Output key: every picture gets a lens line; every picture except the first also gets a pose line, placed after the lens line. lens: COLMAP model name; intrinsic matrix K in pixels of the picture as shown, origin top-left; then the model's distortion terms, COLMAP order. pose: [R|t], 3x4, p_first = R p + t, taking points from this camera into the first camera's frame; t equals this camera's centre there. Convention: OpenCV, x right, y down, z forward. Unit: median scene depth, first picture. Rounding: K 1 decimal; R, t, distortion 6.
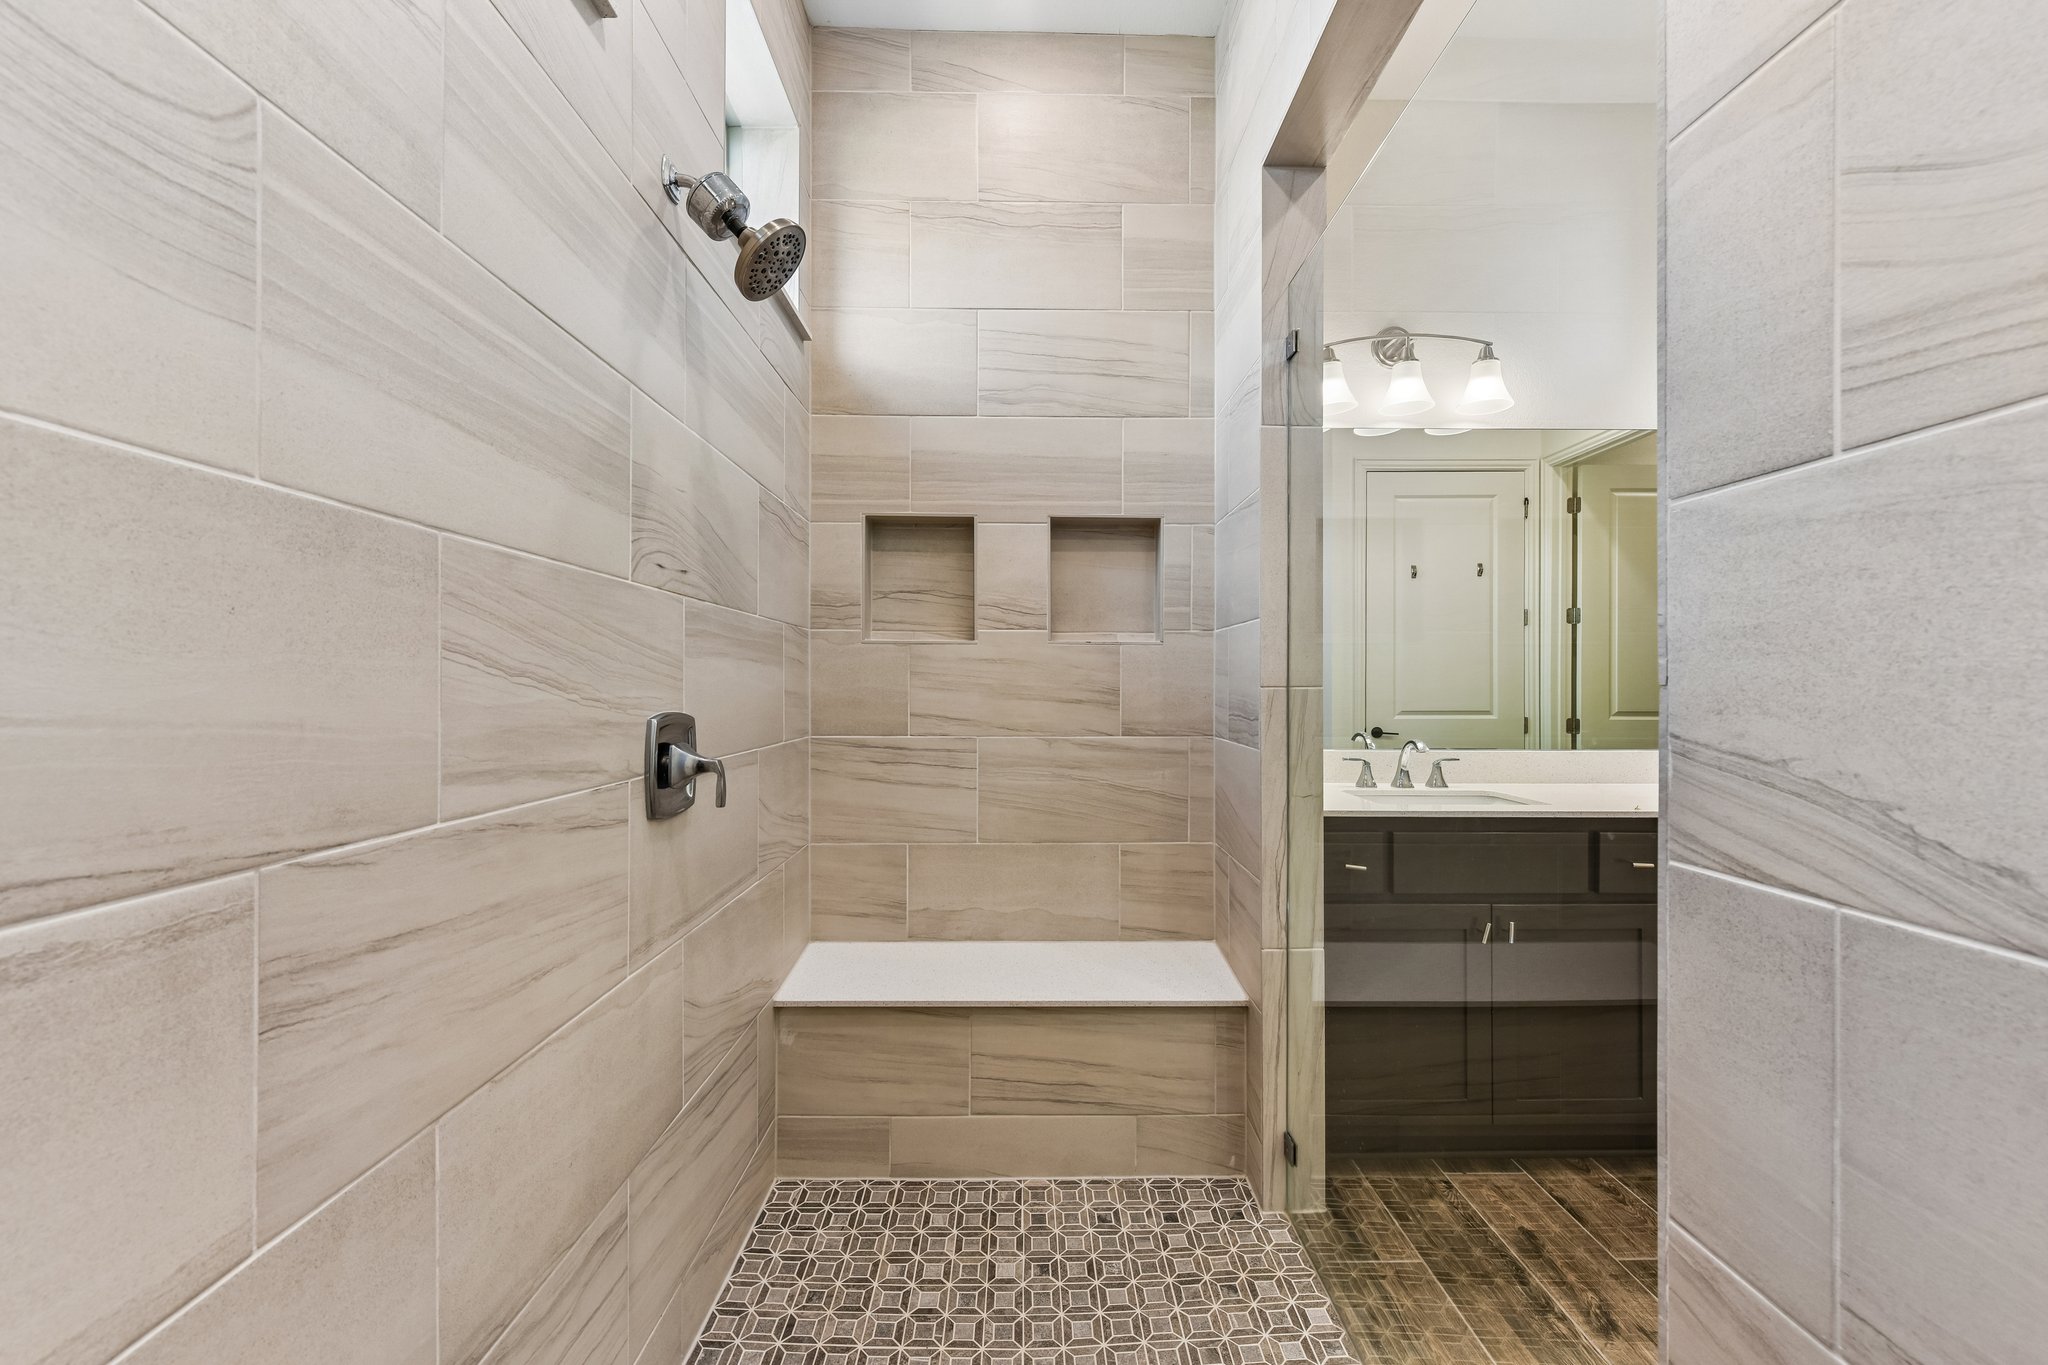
lens RADIAL K [[809.7, 0, 1043.9], [0, 809.7, 680.1], [0, 0, 1]] dist [0.006991, -0.001137]
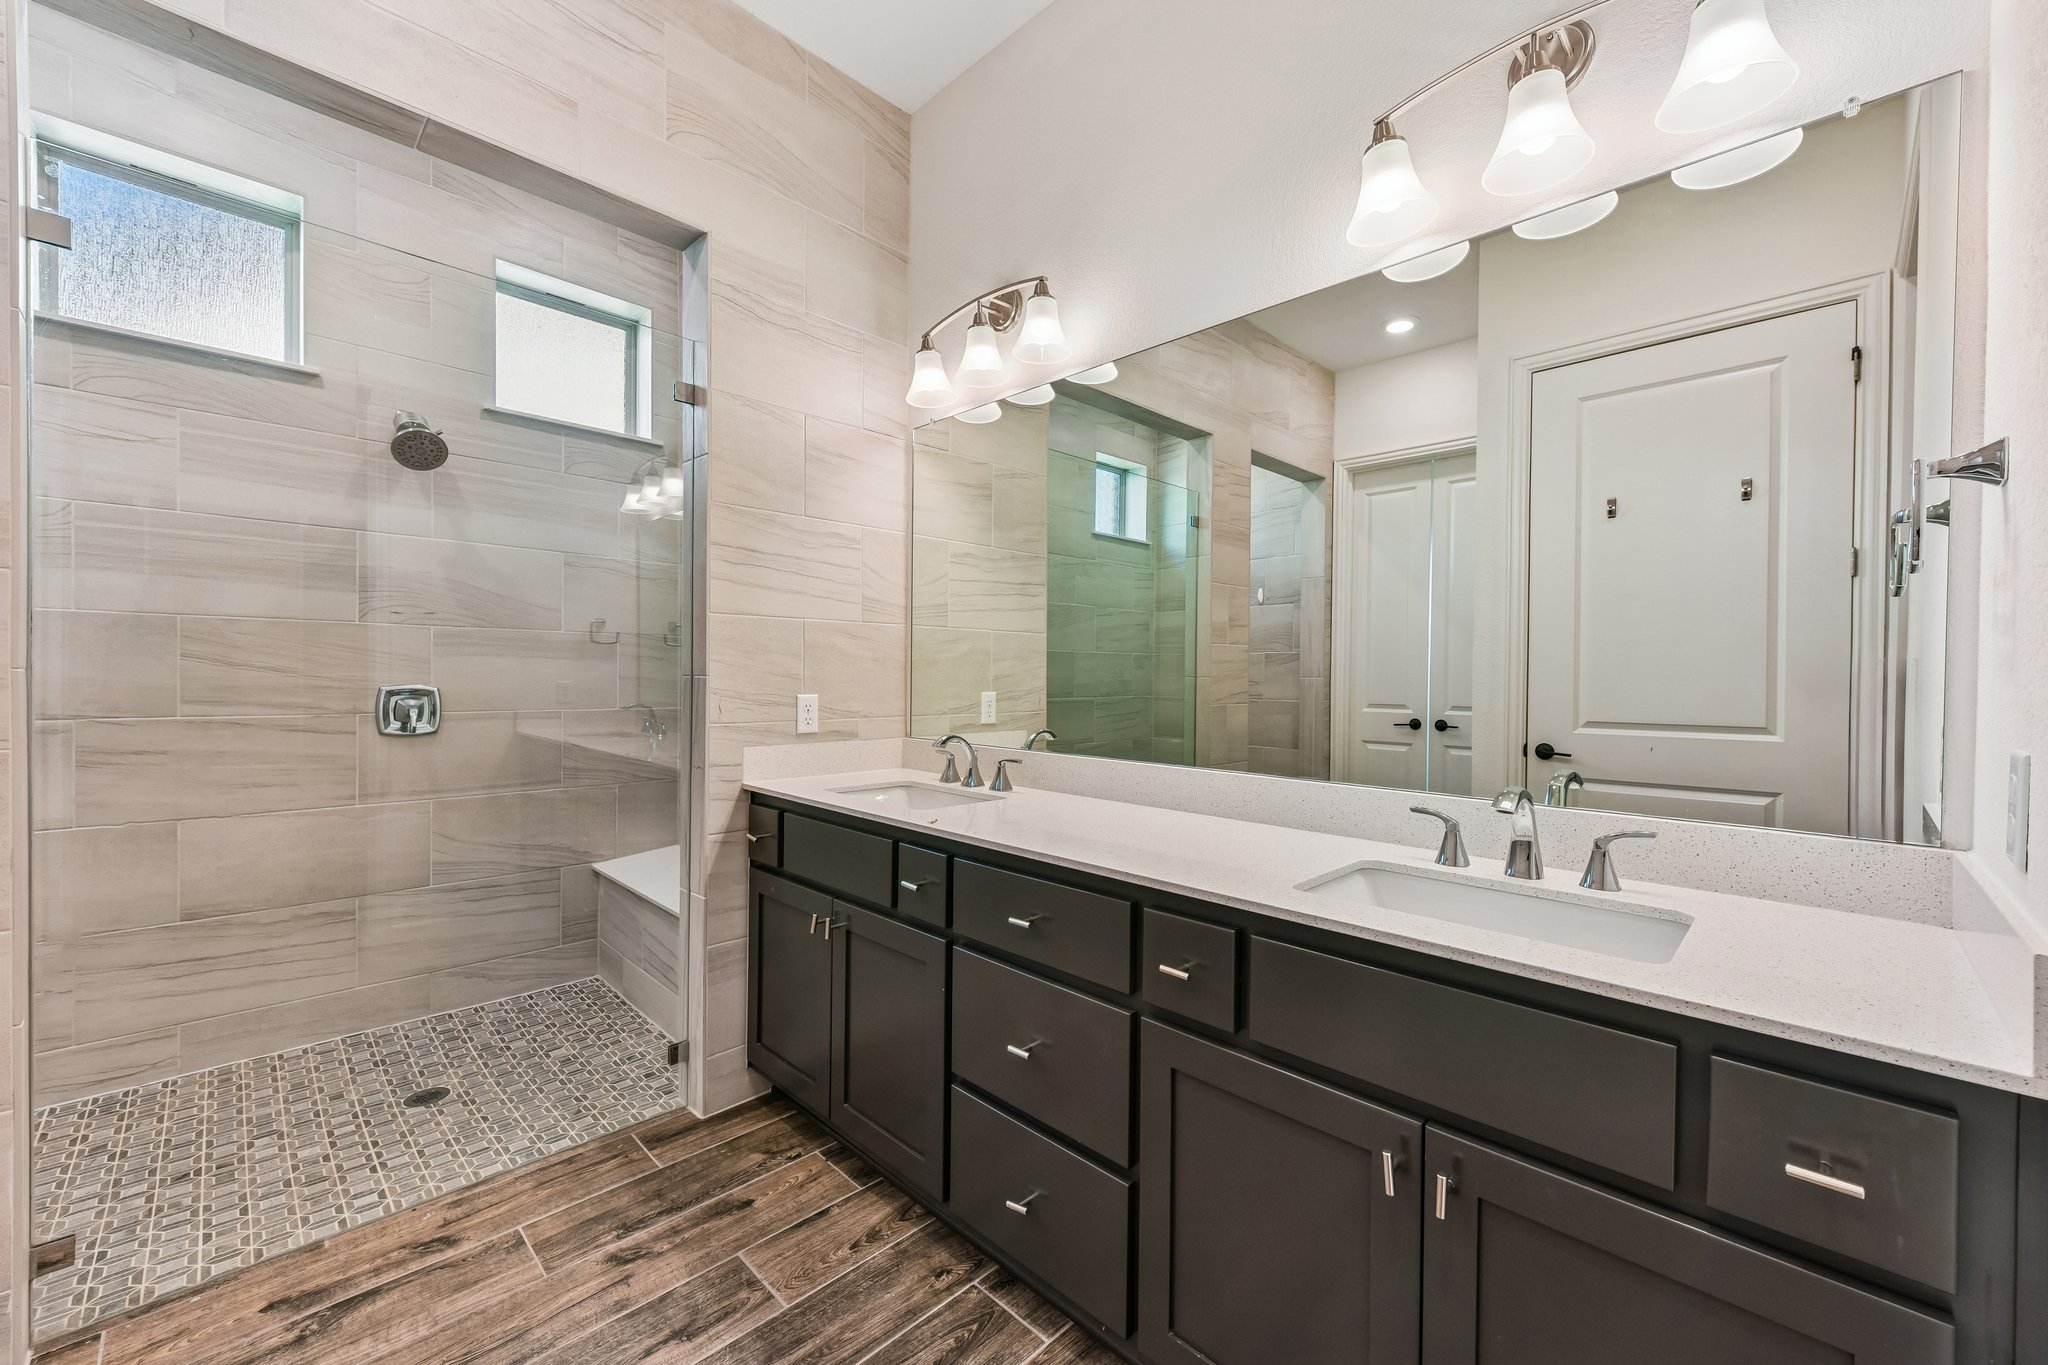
lens RADIAL K [[809.7, 0, 1035.3], [0, 809.7, 677.7], [0, 0, 1]] dist [0.006991, -0.001137]
pose [[0.693759, 0.006253, -0.720180, 1.671688], [-0.004929, 0.999980, 0.003934, 0.005744], [0.720191, 0.000820, 0.693776, 0.577766]]
